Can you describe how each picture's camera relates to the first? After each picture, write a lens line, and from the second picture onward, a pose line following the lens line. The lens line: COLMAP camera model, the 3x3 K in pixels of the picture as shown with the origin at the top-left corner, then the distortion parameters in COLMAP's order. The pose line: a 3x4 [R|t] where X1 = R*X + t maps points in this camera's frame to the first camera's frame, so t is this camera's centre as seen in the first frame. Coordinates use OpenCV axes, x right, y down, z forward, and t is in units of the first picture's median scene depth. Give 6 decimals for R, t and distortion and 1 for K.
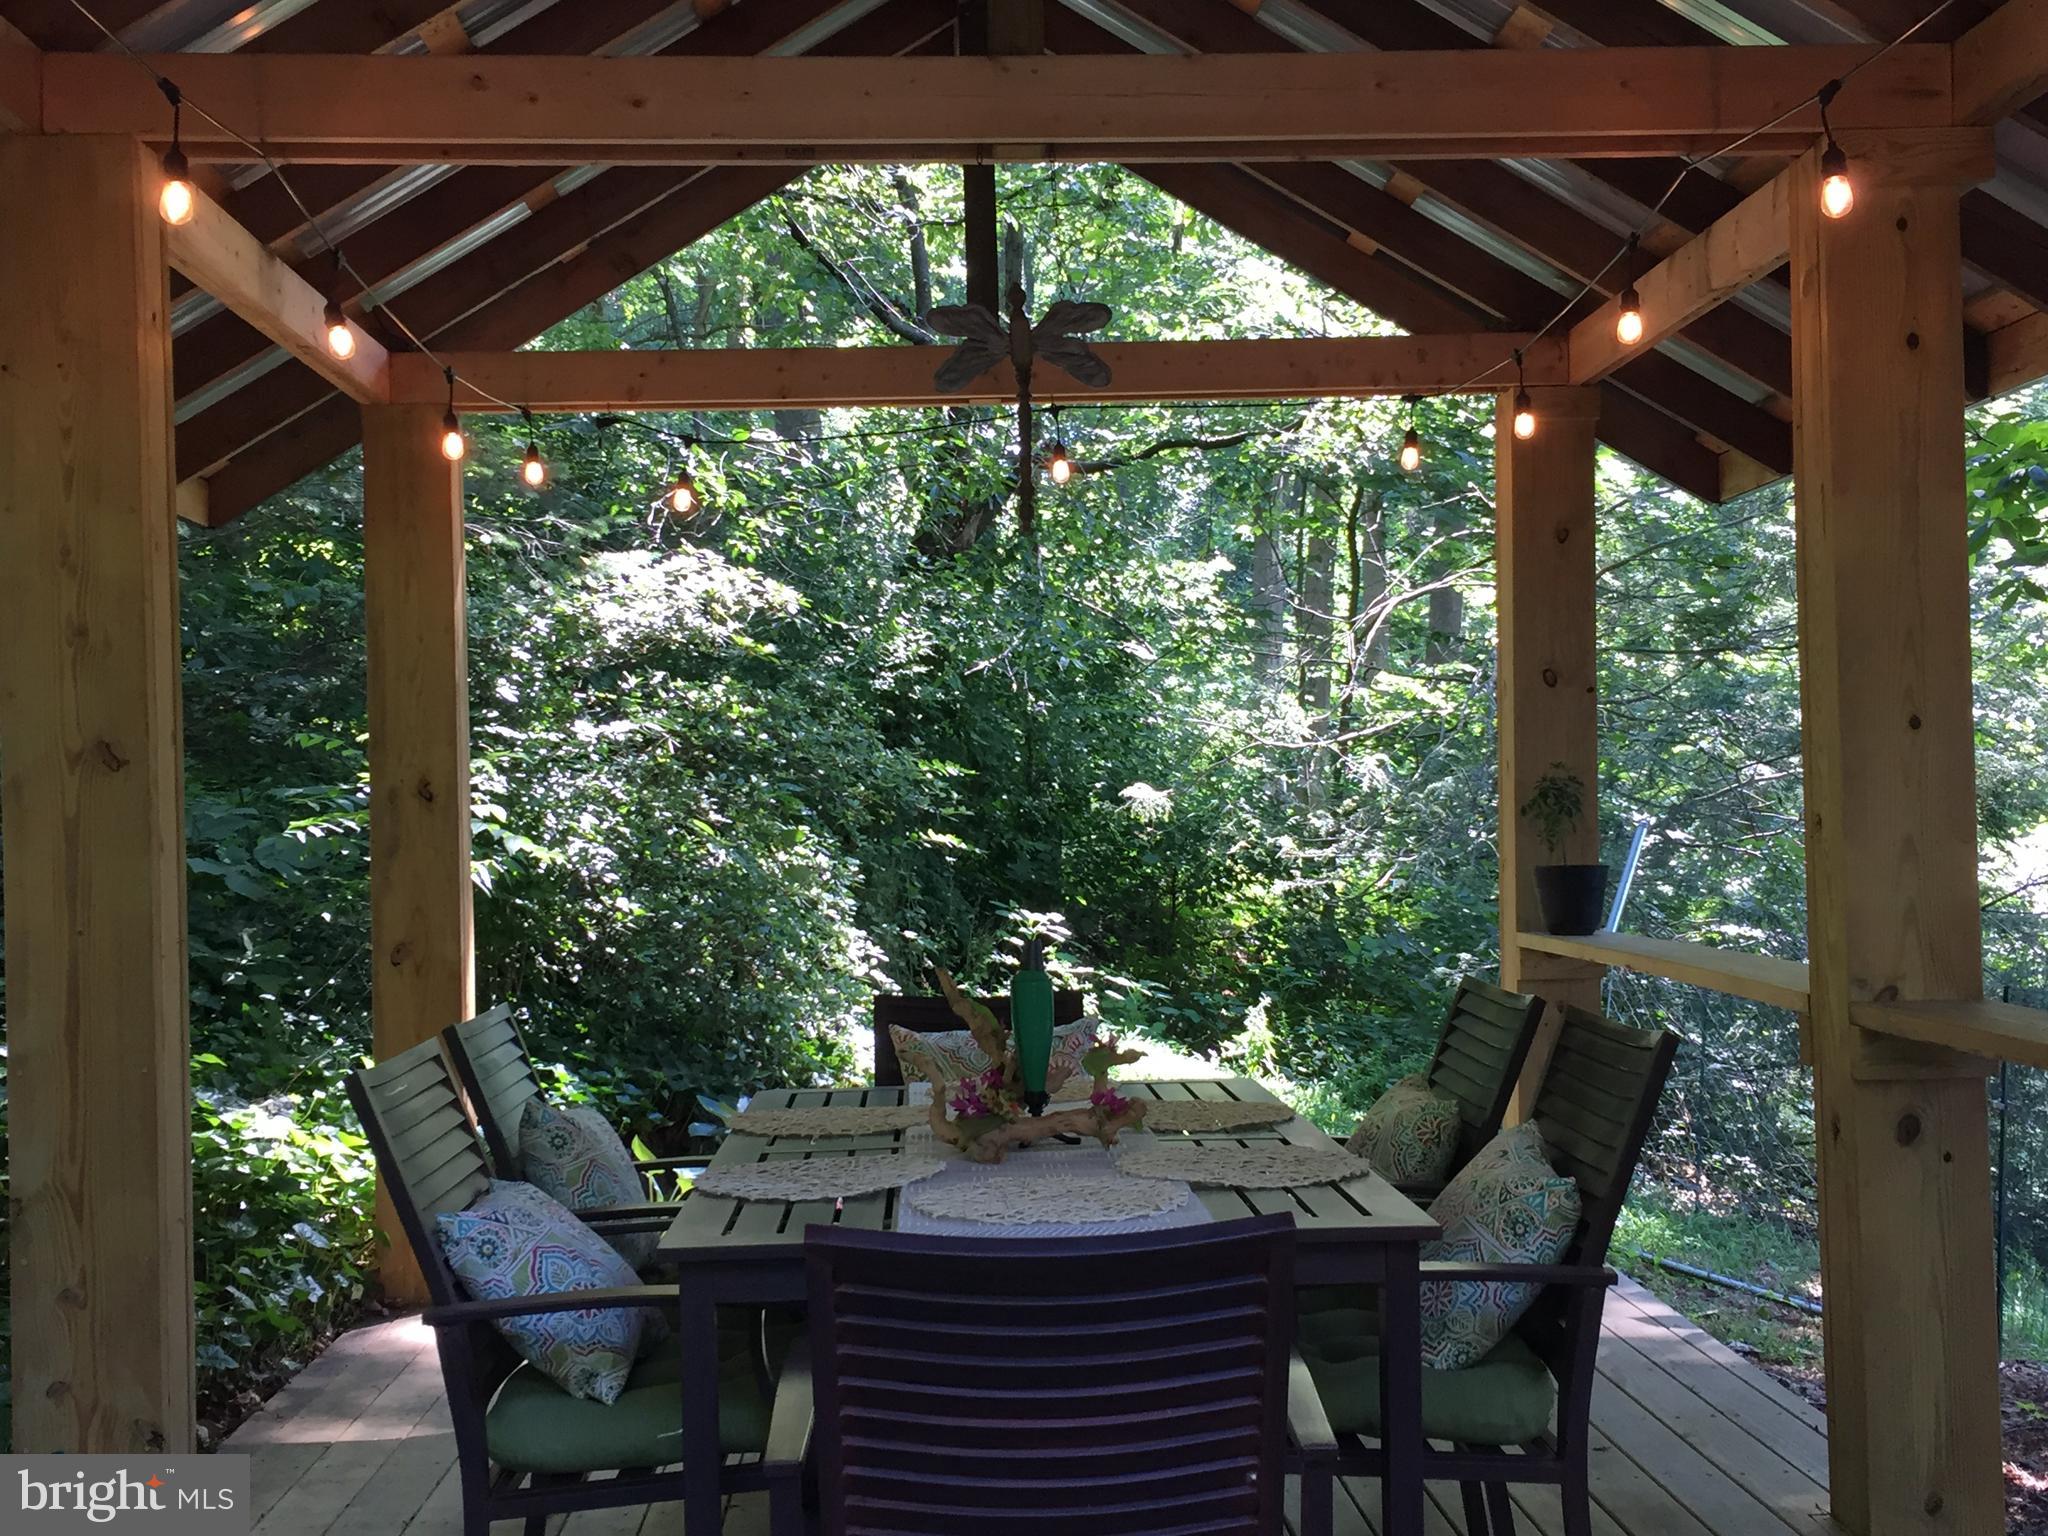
lens RADIAL K [[2332.0, 0, 1025.5], [0, 2332.0, 753.7], [0, 0, 1]] dist [0.060848, 0.000000]
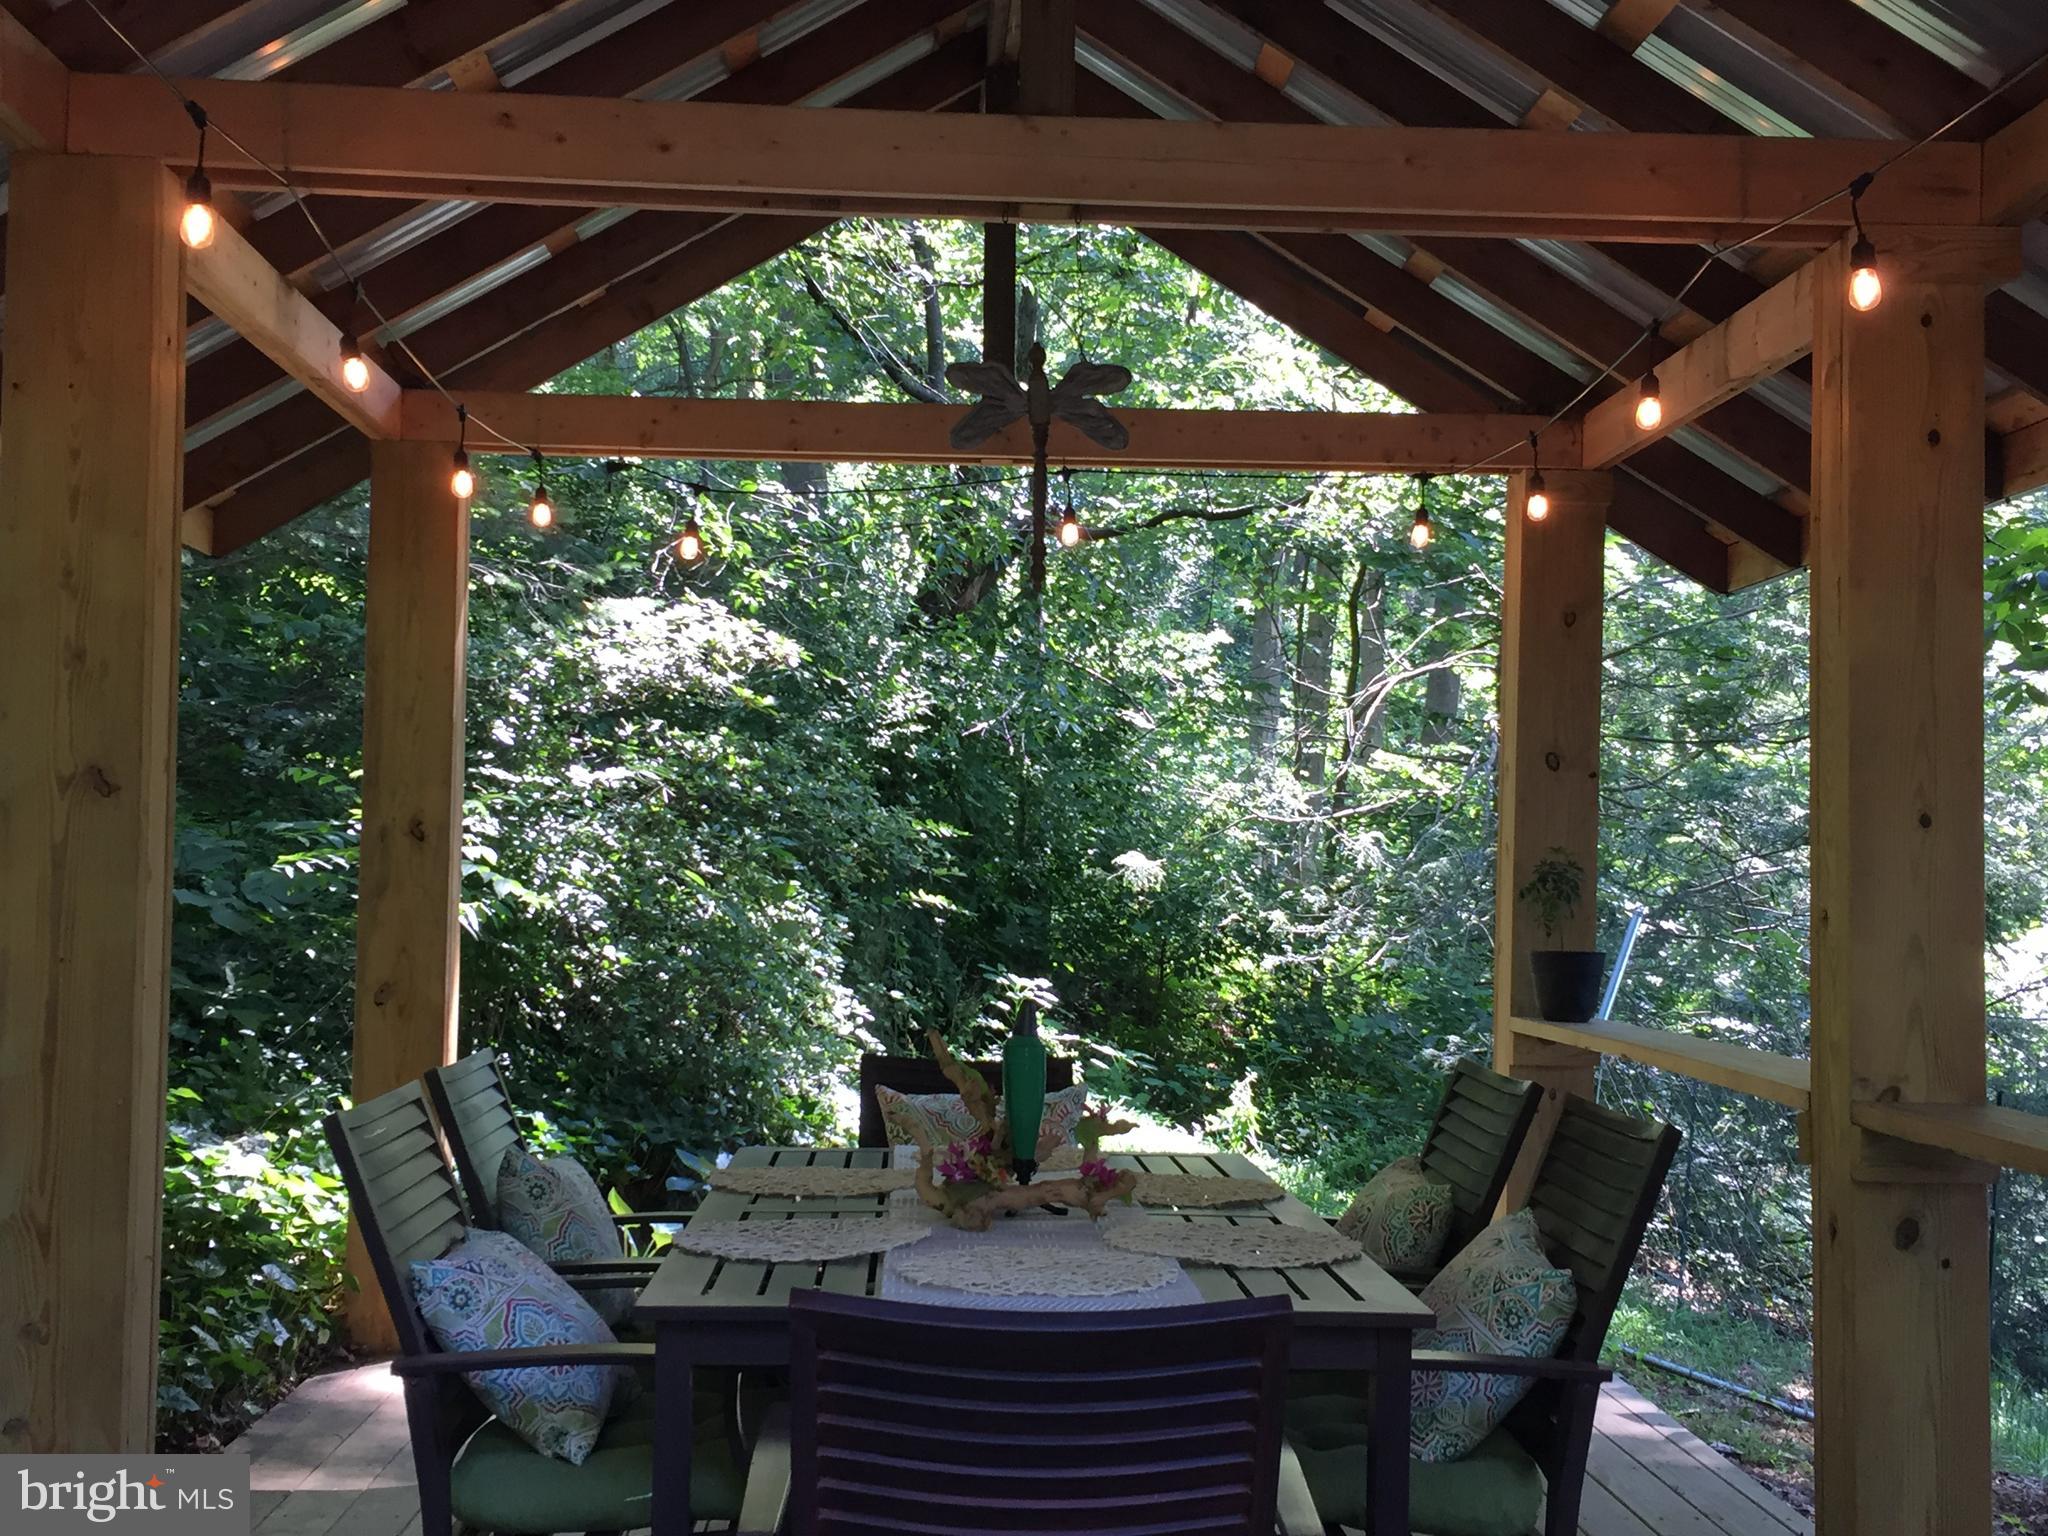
lens RADIAL K [[2332.0, 0, 1022.6], [0, 2332.0, 755.1], [0, 0, 1]] dist [0.060848, 0.000000]
pose [[0.999198, 0.039984, 0.002018, -0.002640], [-0.039915, 0.998837, -0.027063, 0.000555], [-0.003098, 0.026961, 0.999632, 0.005639]]
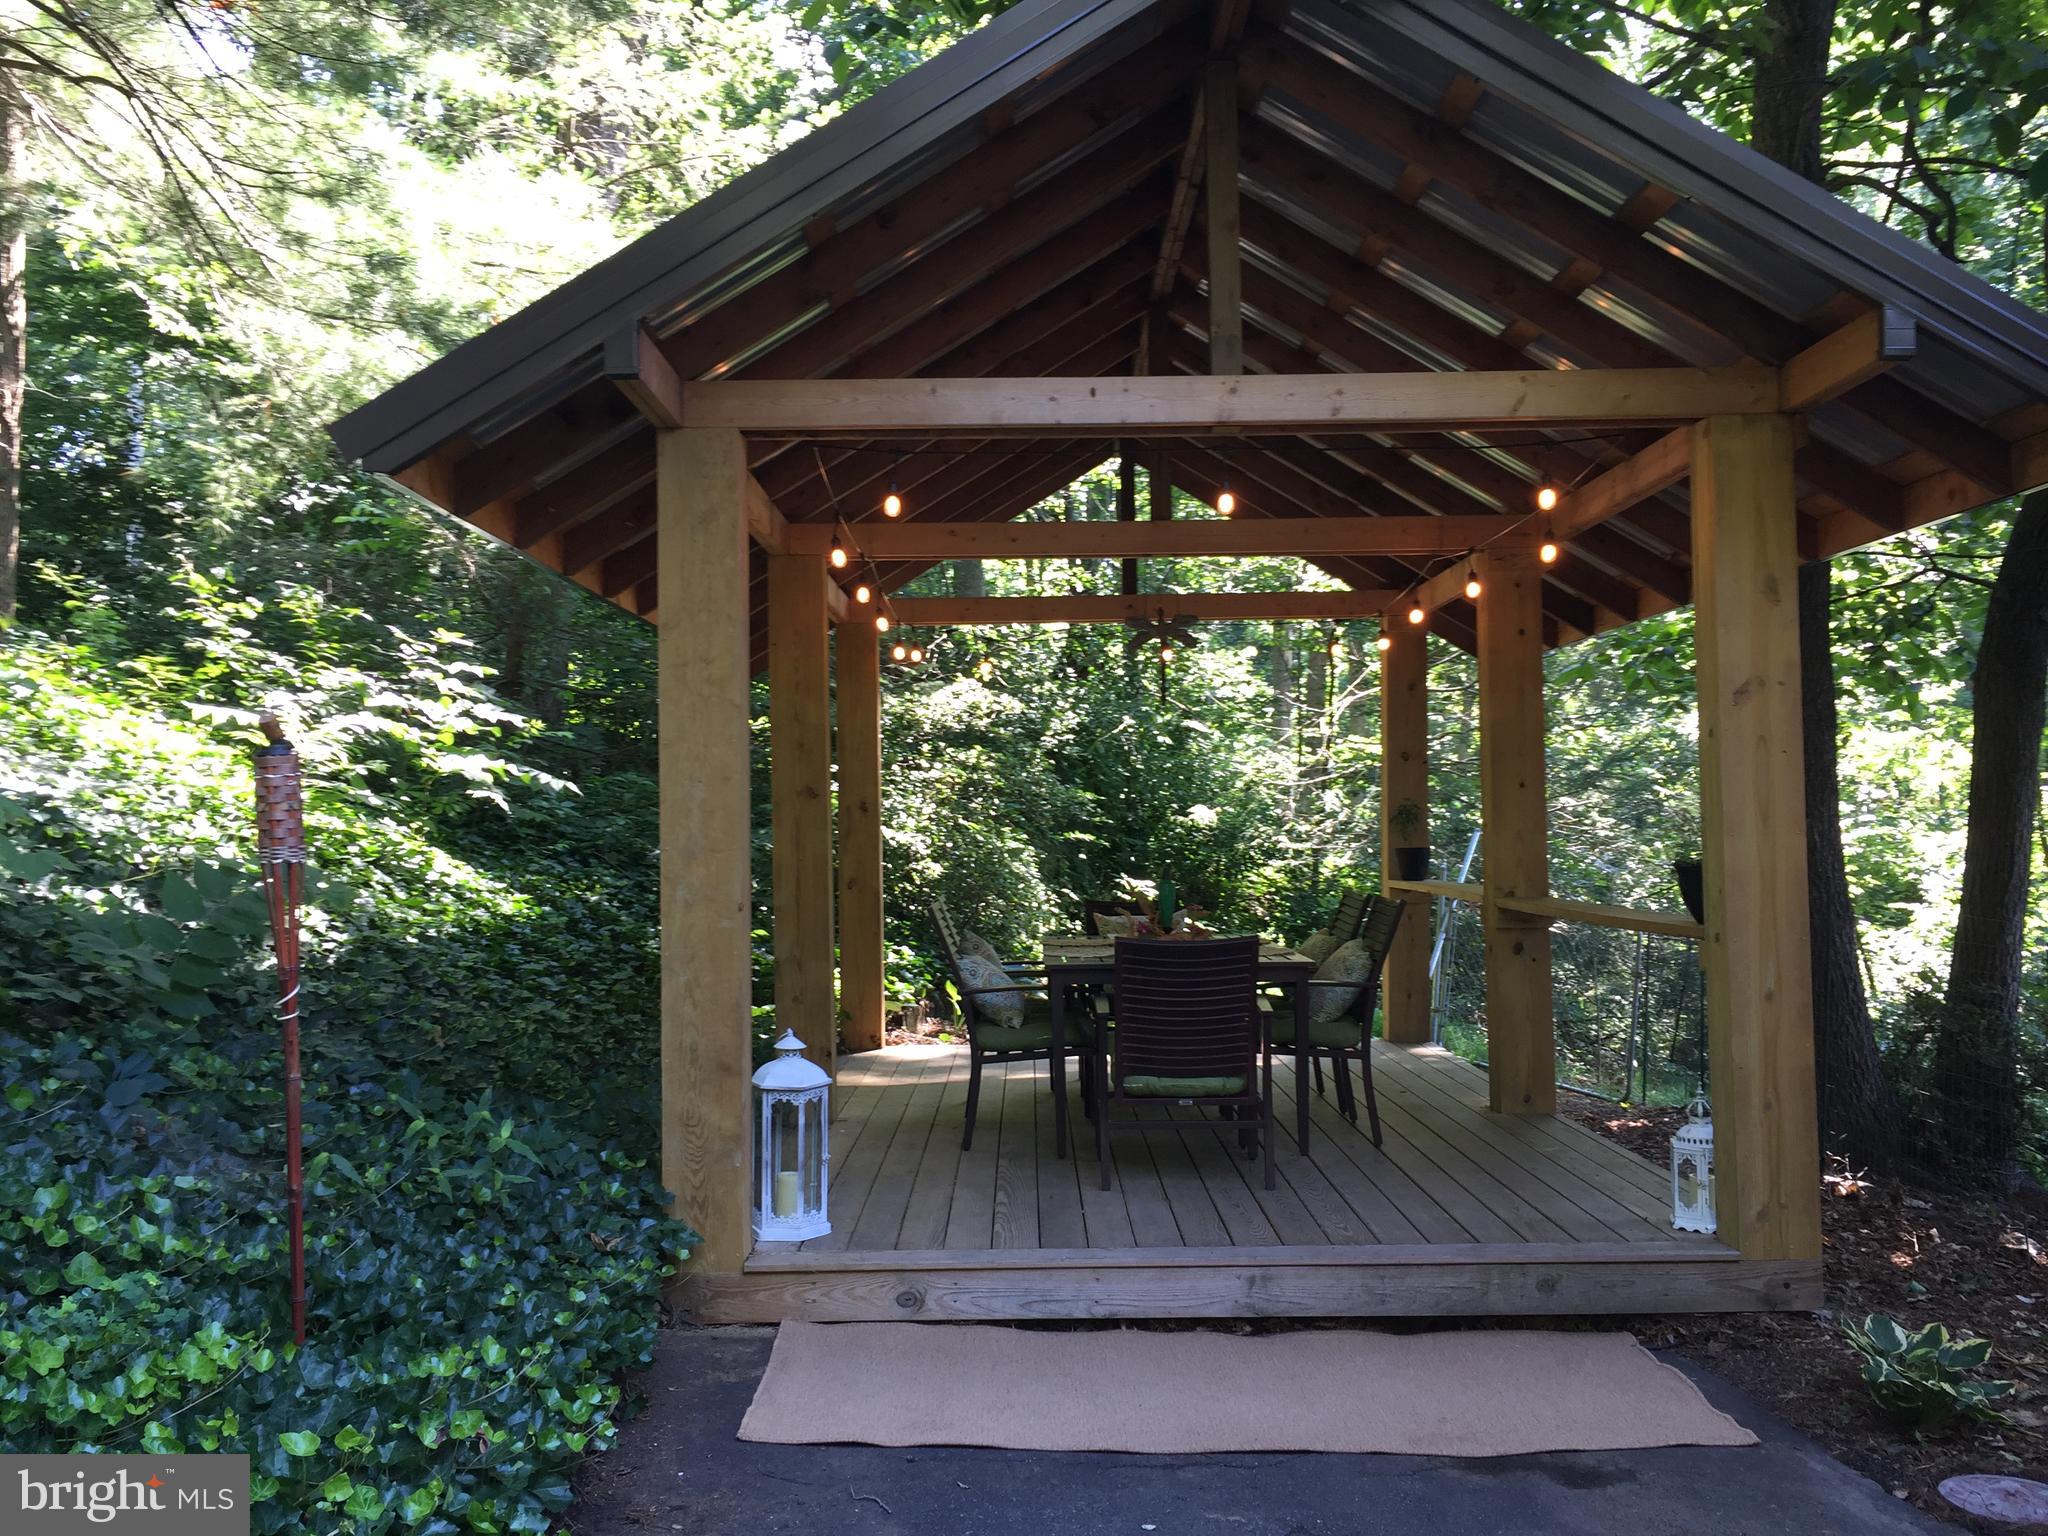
lens RADIAL K [[1860.5, 0, 1005.2], [0, 1860.5, 764.8], [0, 0, 1]] dist [0.012573, -0.000208]
pose [[0.998769, 0.008137, -0.048930, -0.038433], [-0.008483, 0.999941, -0.006857, -0.009039], [0.048871, 0.007264, 0.998779, -0.537190]]
